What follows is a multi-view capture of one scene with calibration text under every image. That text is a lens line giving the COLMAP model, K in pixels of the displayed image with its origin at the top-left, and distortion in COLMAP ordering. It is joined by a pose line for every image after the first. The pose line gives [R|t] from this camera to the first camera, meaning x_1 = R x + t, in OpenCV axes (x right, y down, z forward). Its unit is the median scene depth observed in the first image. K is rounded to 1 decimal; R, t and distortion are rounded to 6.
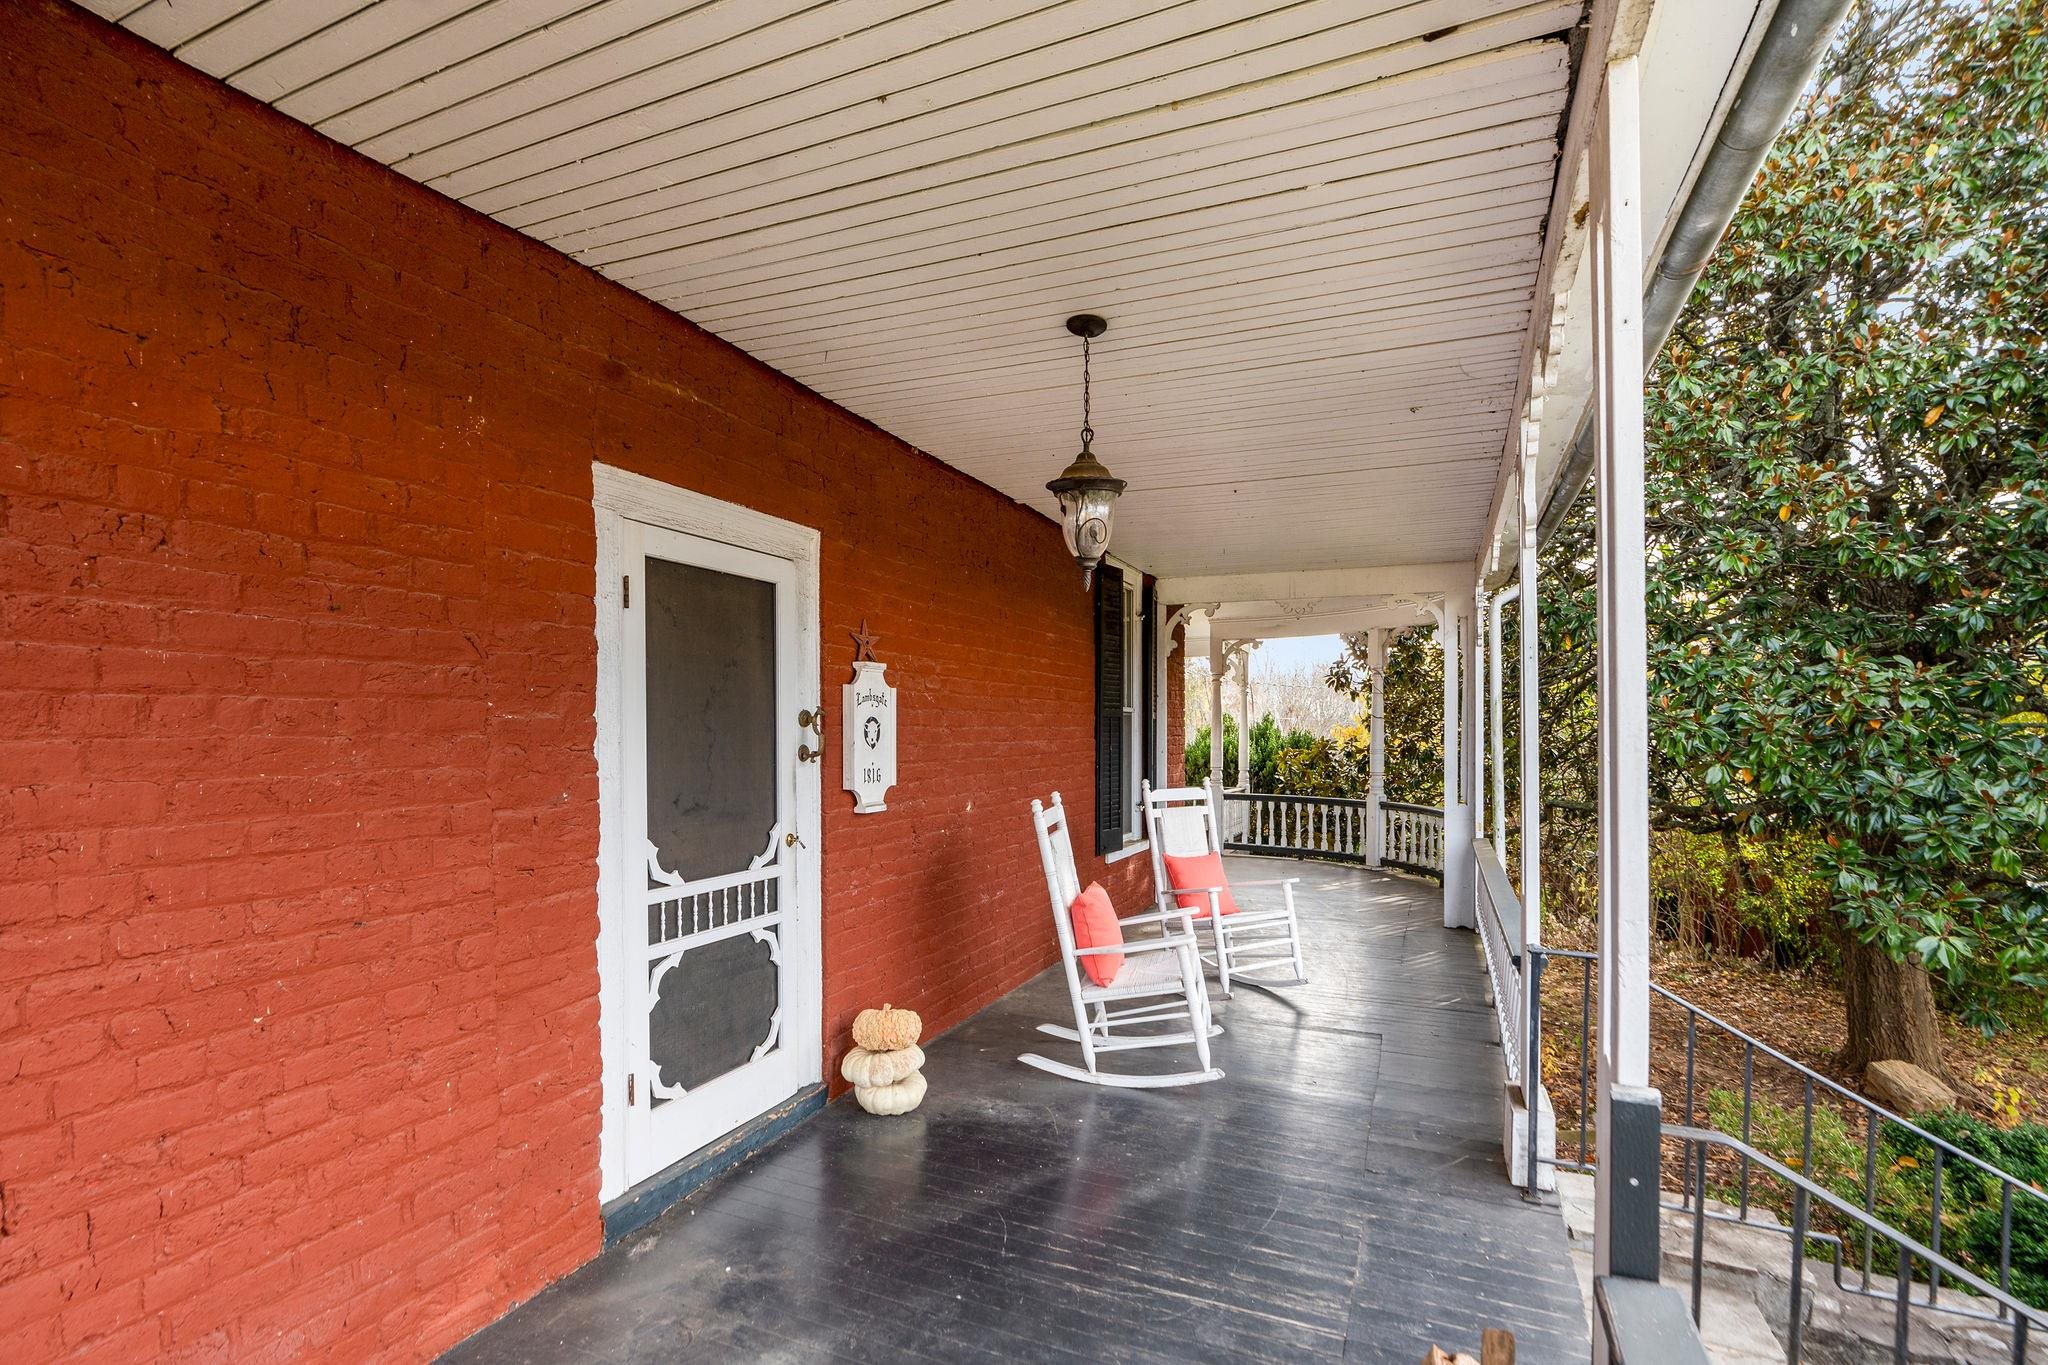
lens RADIAL K [[955.3, 0, 1019.3], [0, 955.3, 742.8], [0, 0, 1]] dist [0.000806, 0.000419]
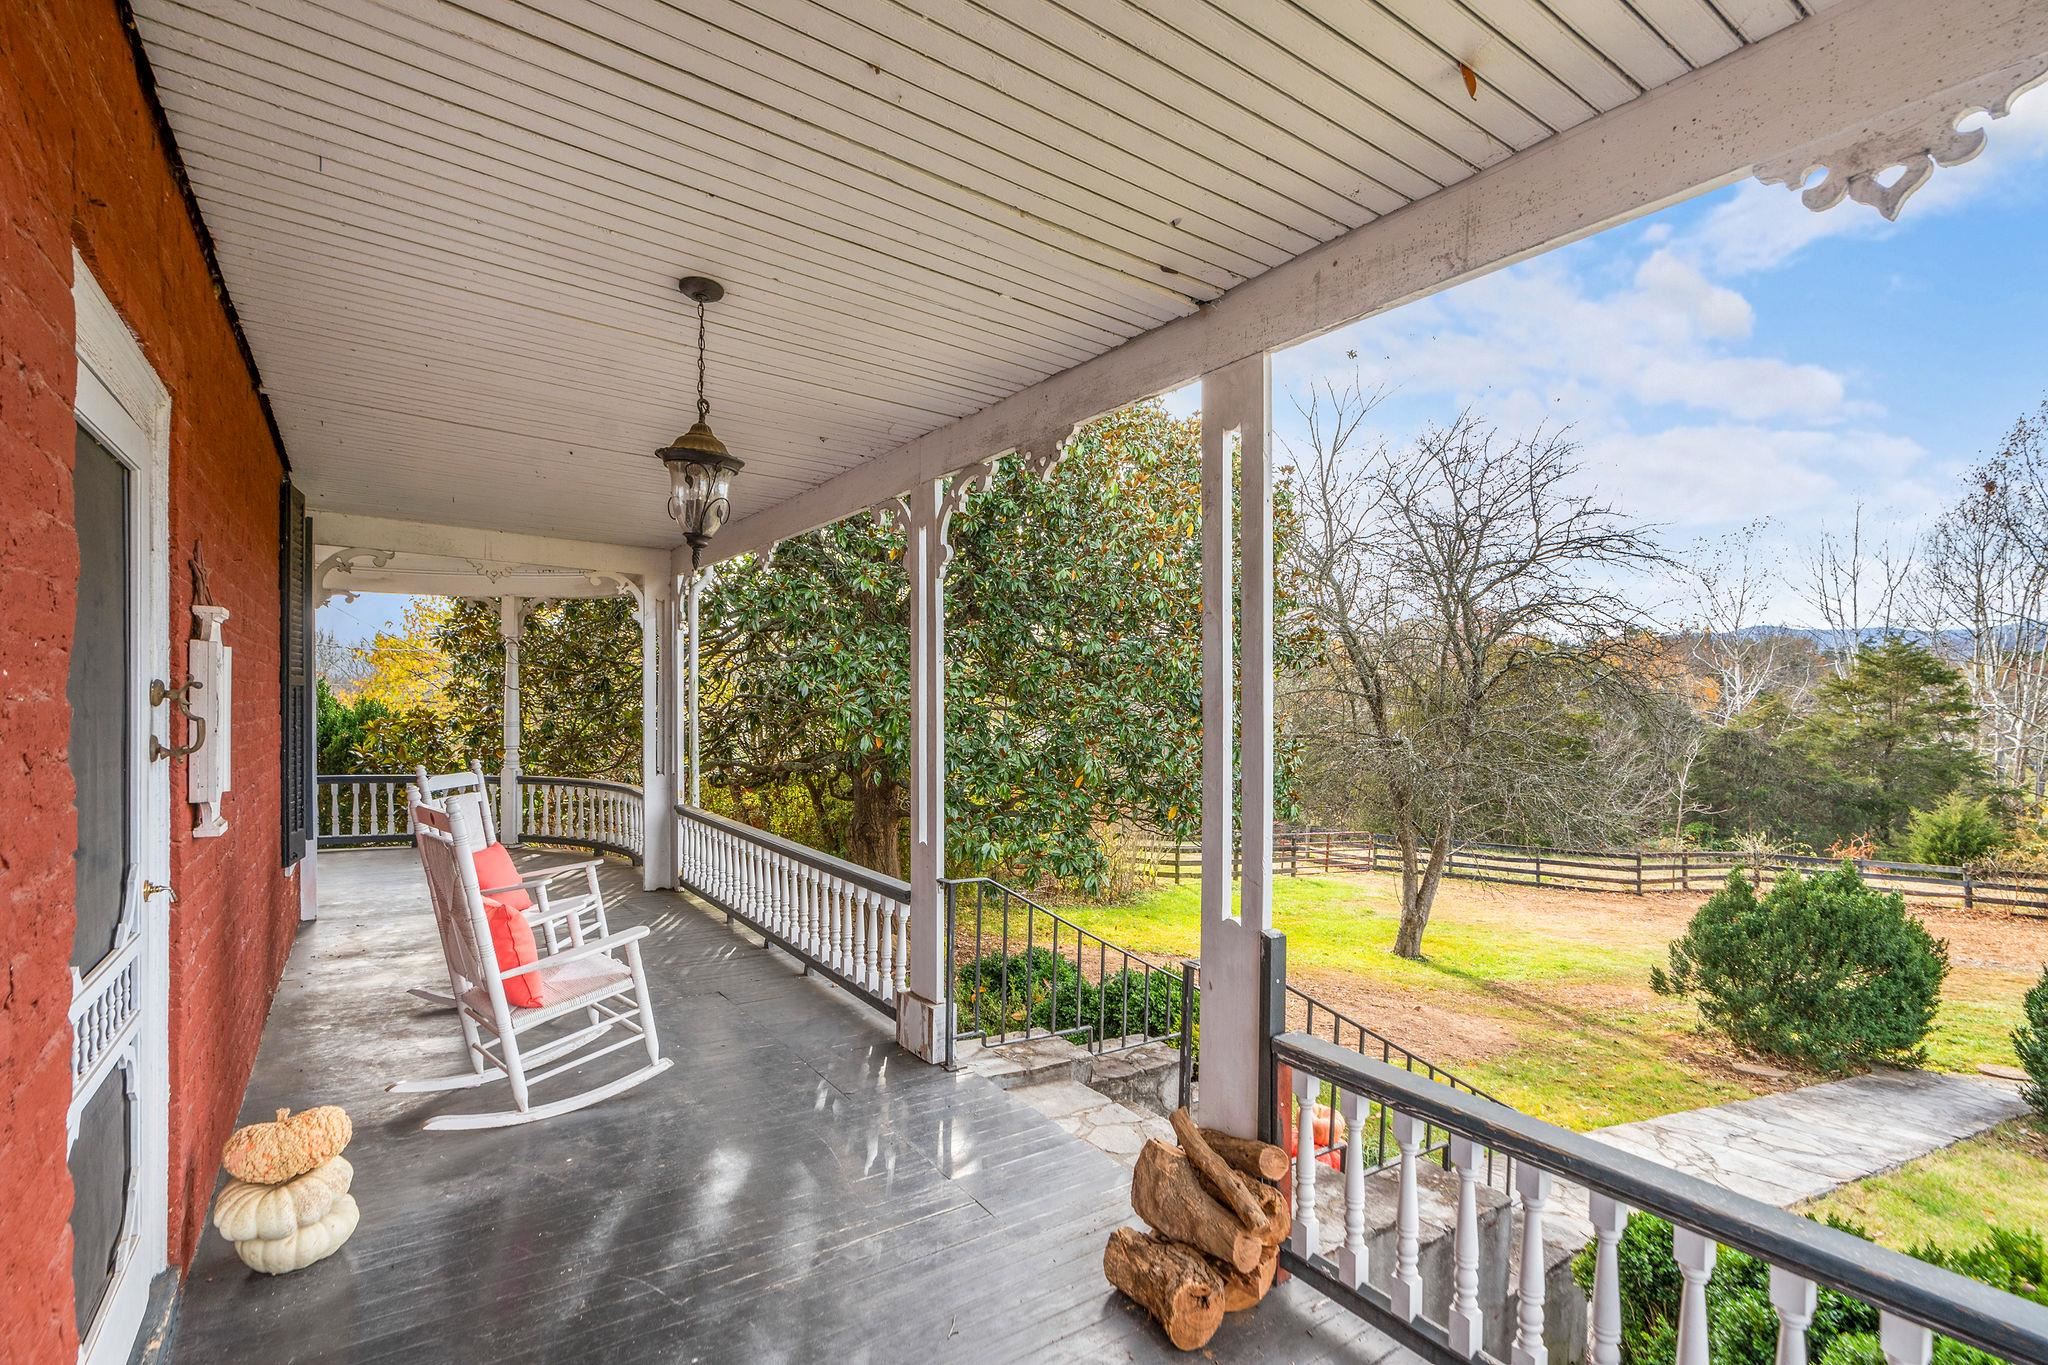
lens RADIAL K [[936.9, 0, 1023.4], [0, 936.9, 712.1], [0, 0, 1]] dist [-0.001039, 0.000106]
pose [[0.519368, 0.005732, 0.854532, -0.441536], [-0.008505, 0.999963, -0.001538, -0.016576], [-0.854509, -0.006469, 0.519397, 0.196275]]
